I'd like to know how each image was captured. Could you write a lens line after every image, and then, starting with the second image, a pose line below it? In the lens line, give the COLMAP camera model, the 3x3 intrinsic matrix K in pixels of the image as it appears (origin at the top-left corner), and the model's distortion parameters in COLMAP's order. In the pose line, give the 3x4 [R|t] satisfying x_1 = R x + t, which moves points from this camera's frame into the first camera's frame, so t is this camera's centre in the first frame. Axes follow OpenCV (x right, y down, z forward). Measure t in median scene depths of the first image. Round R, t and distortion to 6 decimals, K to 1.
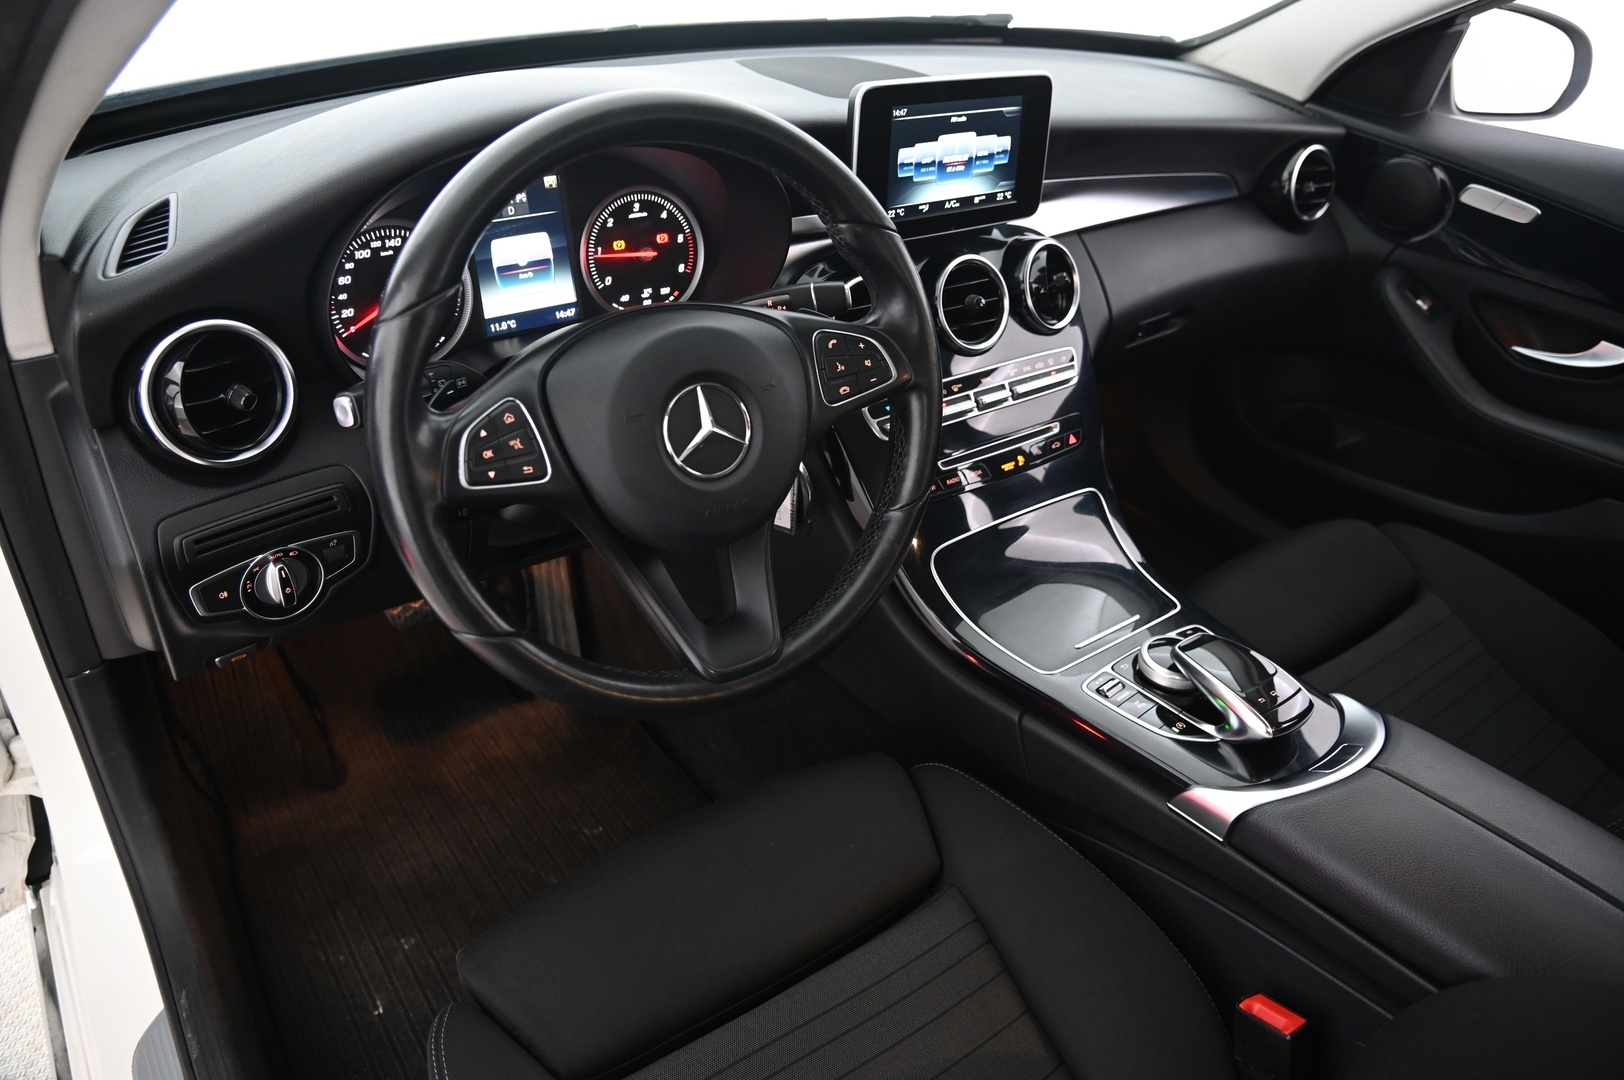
lens RADIAL K [[1111.8, 0, 820.3], [0, 1111.8, 539.2], [0, 0, 1]] dist [-0.114623, 0.039104]
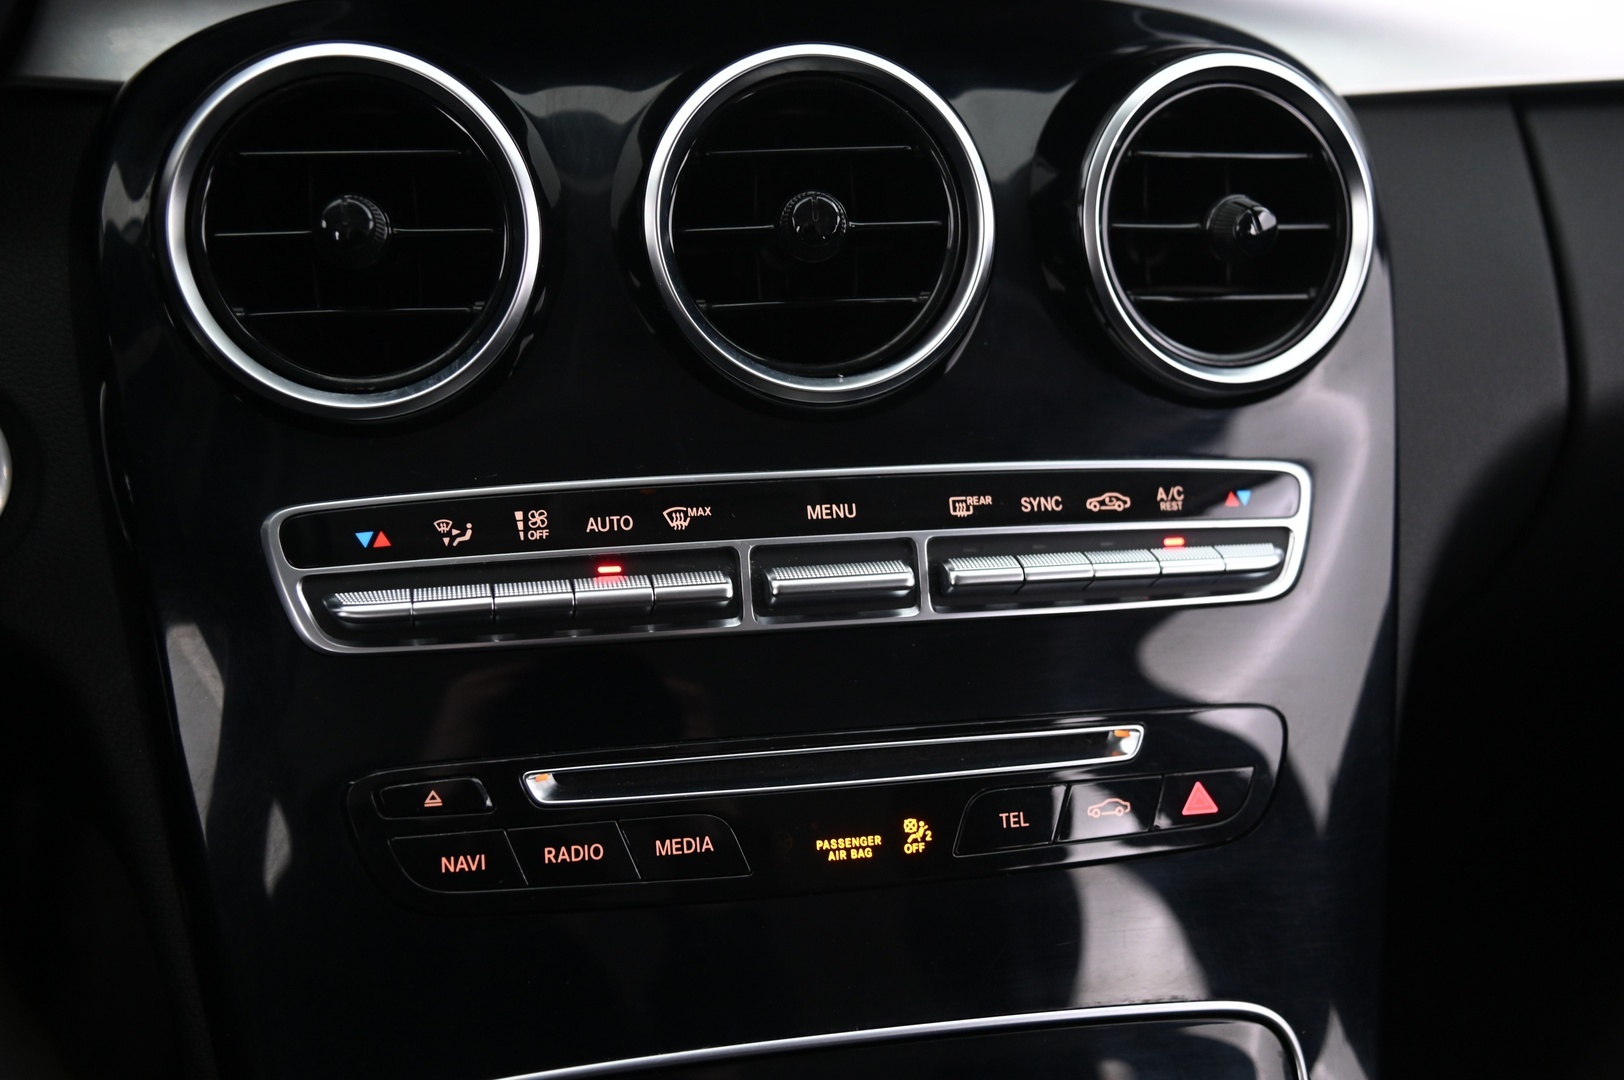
lens RADIAL K [[1794.4, 0, 804.1], [0, 1794.4, 554.6], [0, 0, 1]] dist [0.034728, 0.000000]
pose [[0.910463, 0.181058, -0.371854, 0.336904], [-0.225202, 0.971142, -0.078538, -0.107317], [0.346903, 0.155248, 0.924963, 0.651386]]
